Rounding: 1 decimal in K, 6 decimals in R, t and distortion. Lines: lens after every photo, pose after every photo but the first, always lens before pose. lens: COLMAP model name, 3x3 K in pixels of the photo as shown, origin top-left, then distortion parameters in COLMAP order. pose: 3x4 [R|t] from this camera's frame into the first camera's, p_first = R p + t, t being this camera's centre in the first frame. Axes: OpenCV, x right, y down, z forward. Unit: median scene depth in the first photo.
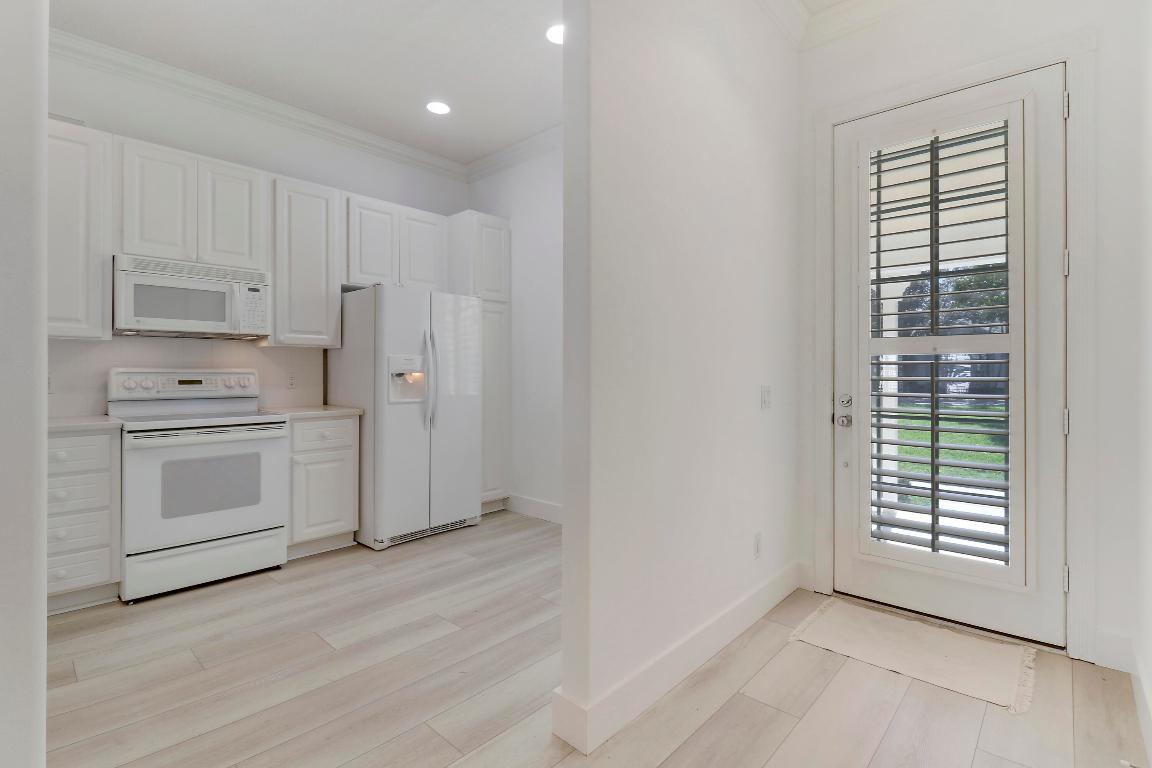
lens RADIAL K [[541.2, 0, 576.7], [0, 541.2, 373.6], [0, 0, 1]] dist [-0.002242, -0.000532]
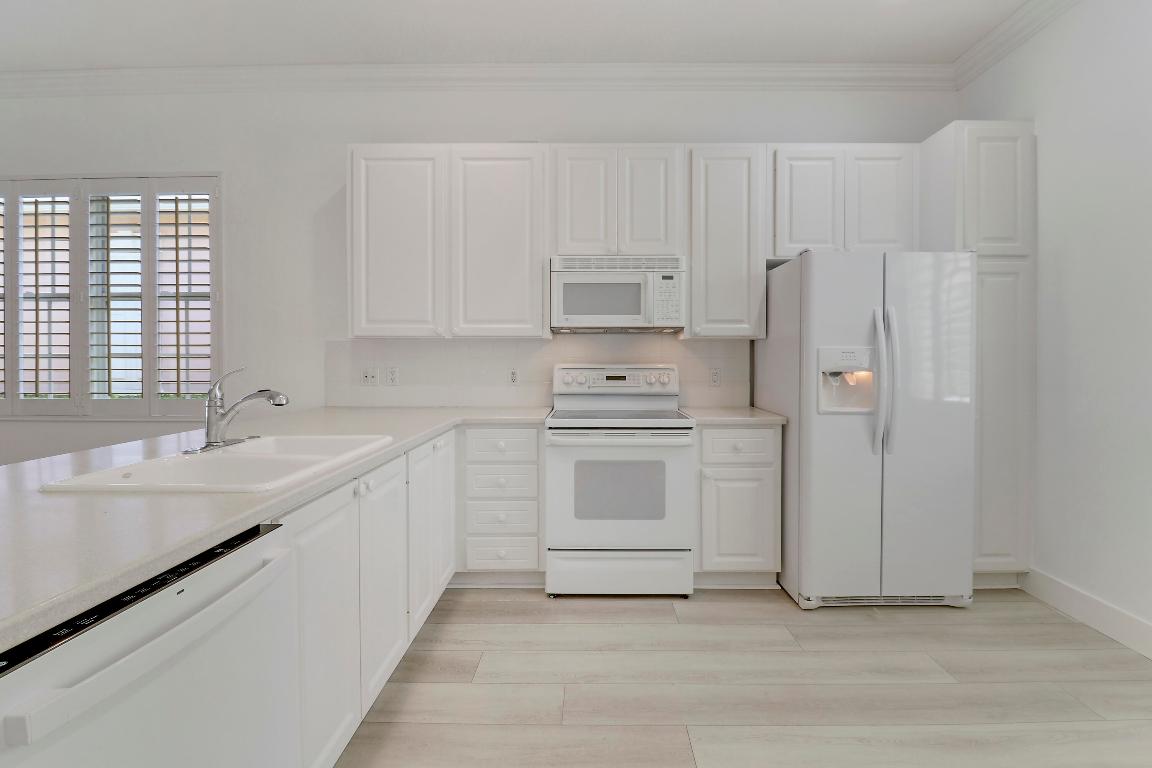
lens RADIAL K [[539.6, 0, 590.7], [0, 539.6, 363.4], [0, 0, 1]] dist [0.014031, -0.019275]
pose [[0.682719, 0.006582, -0.730651, -0.024728], [-0.000406, 0.999963, 0.008628, -0.018747], [0.730680, -0.005593, 0.682697, 0.283574]]
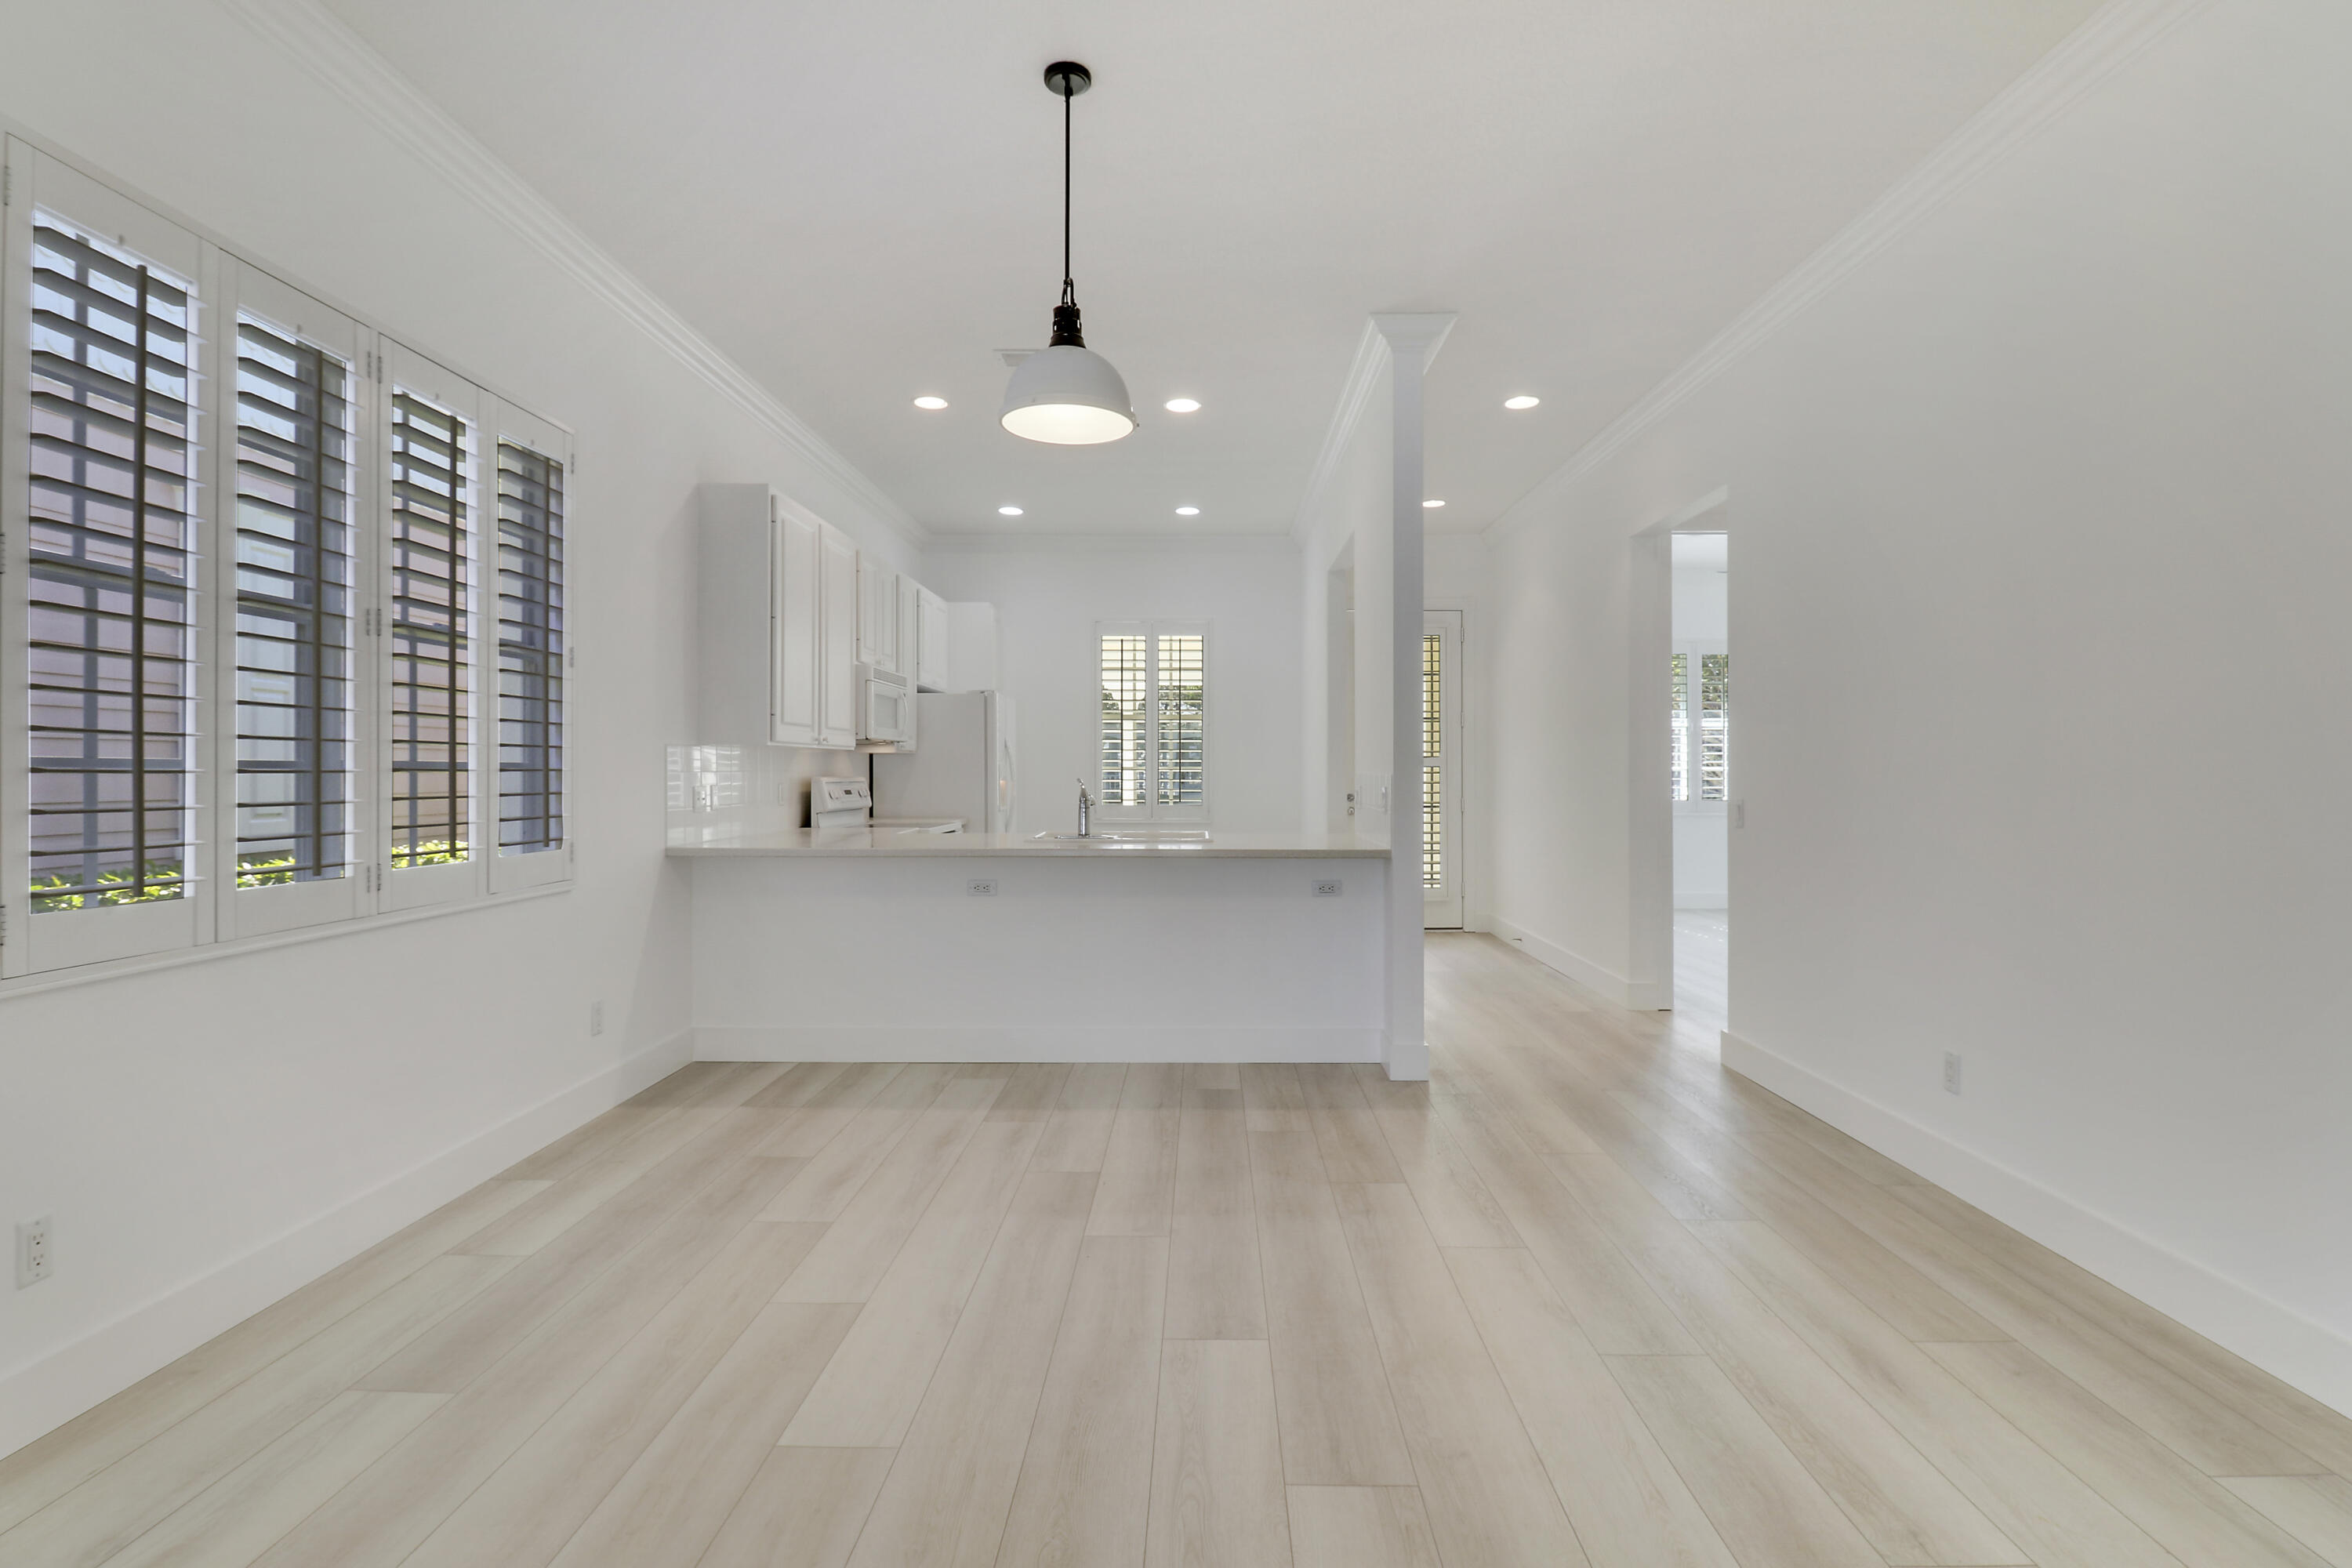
lens RADIAL K [[1105.2, 0, 1178.9], [0, 1105.2, 752.0], [0, 0, 1]] dist [-0.002493, -0.001176]
pose [[0.738762, 0.009771, 0.673896, -1.515213], [0.002769, 0.999842, -0.017533, -0.018340], [-0.673961, 0.014819, 0.738619, -0.747229]]
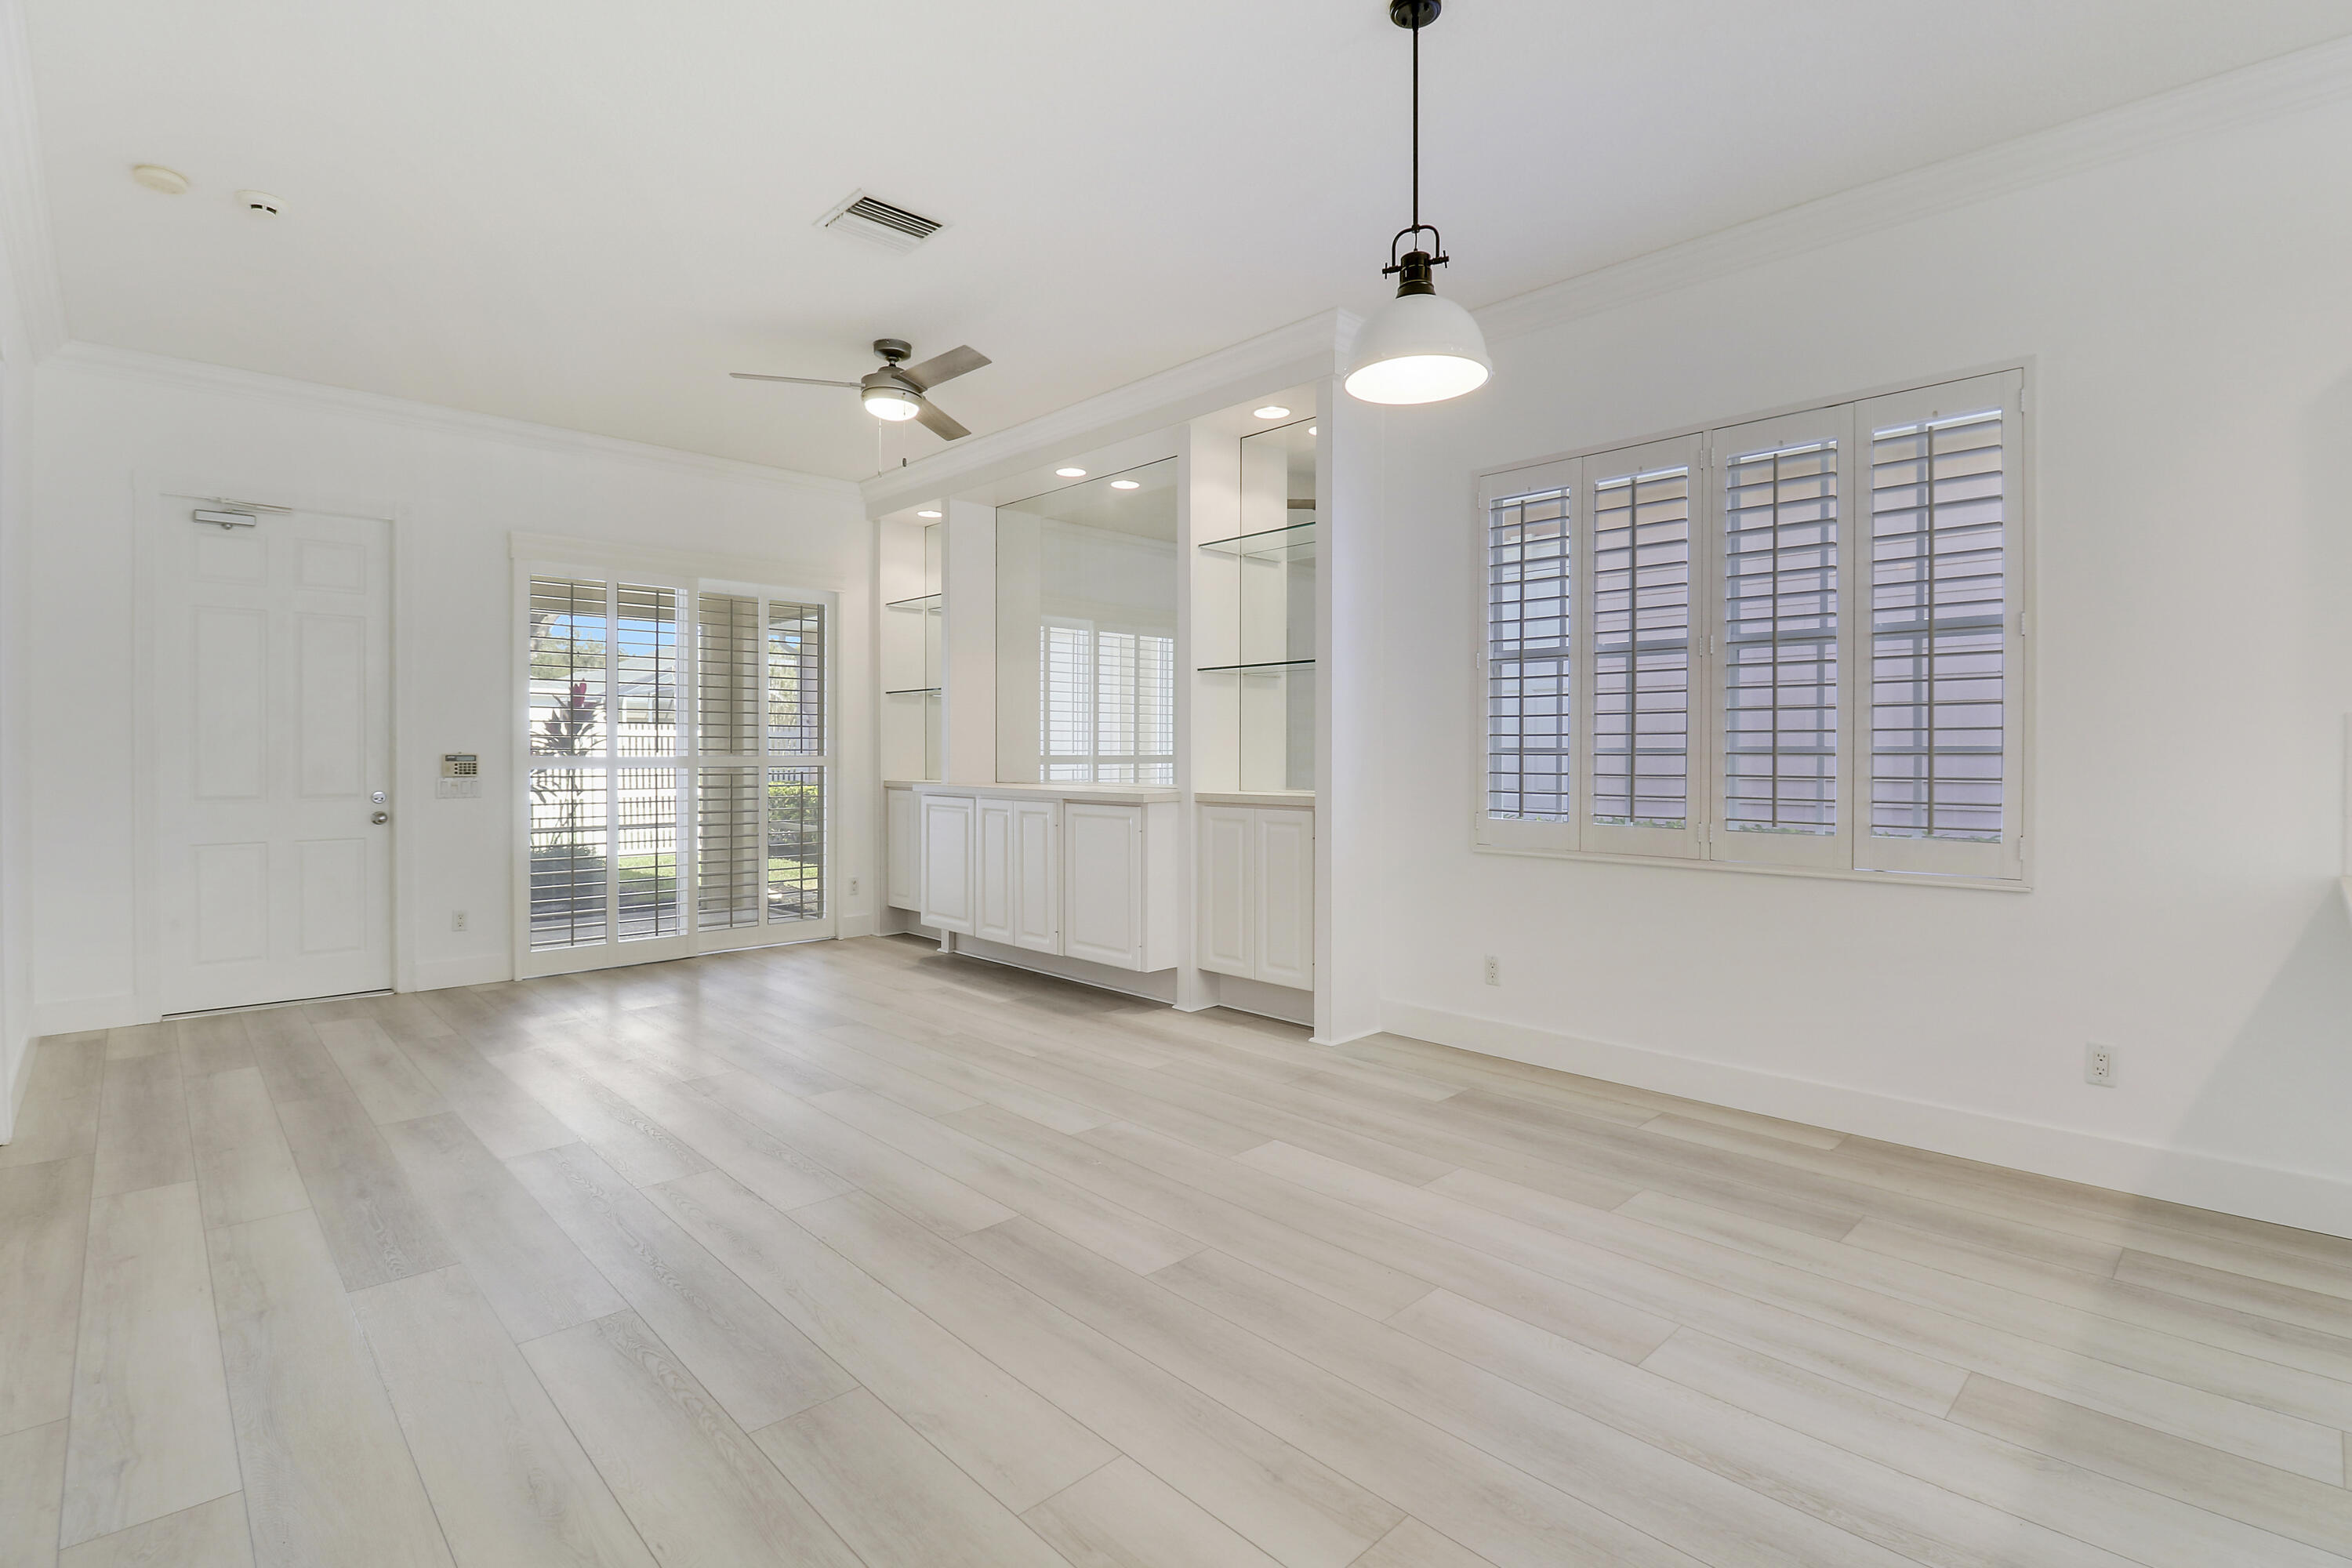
lens RADIAL K [[1100.9, 0, 1187.3], [0, 1100.9, 749.9], [0, 0, 1]] dist [0.000024, -0.008881]
pose [[-0.040438, -0.004234, -0.999173, -0.253306], [-0.000576, 0.999991, -0.004214, -0.020116], [0.999182, 0.000405, -0.040440, -0.208648]]
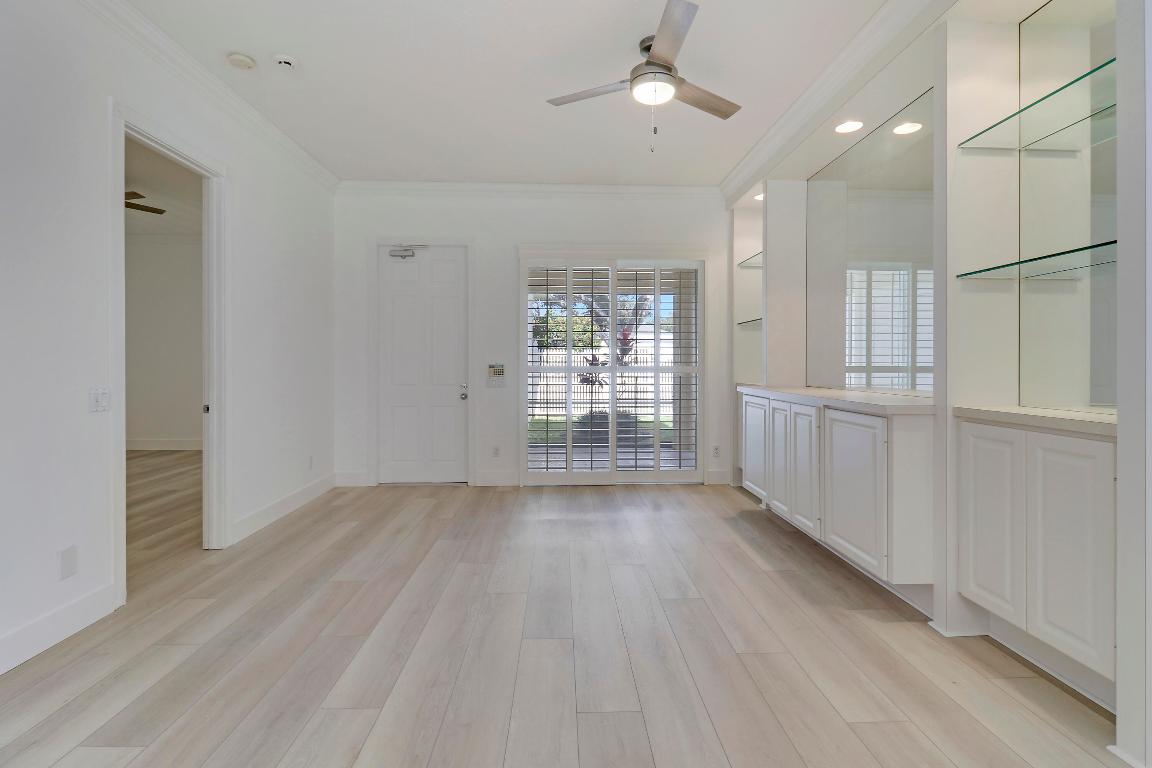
lens RADIAL K [[541.1, 0, 578.8], [0, 541.1, 364.0], [0, 0, 1]] dist [-0.003605, -0.000836]
pose [[-0.697532, -0.002544, -0.716549, -0.926966], [-0.003582, 0.999994, -0.000063, -0.022060], [0.716545, 0.002523, -0.697537, -0.116764]]
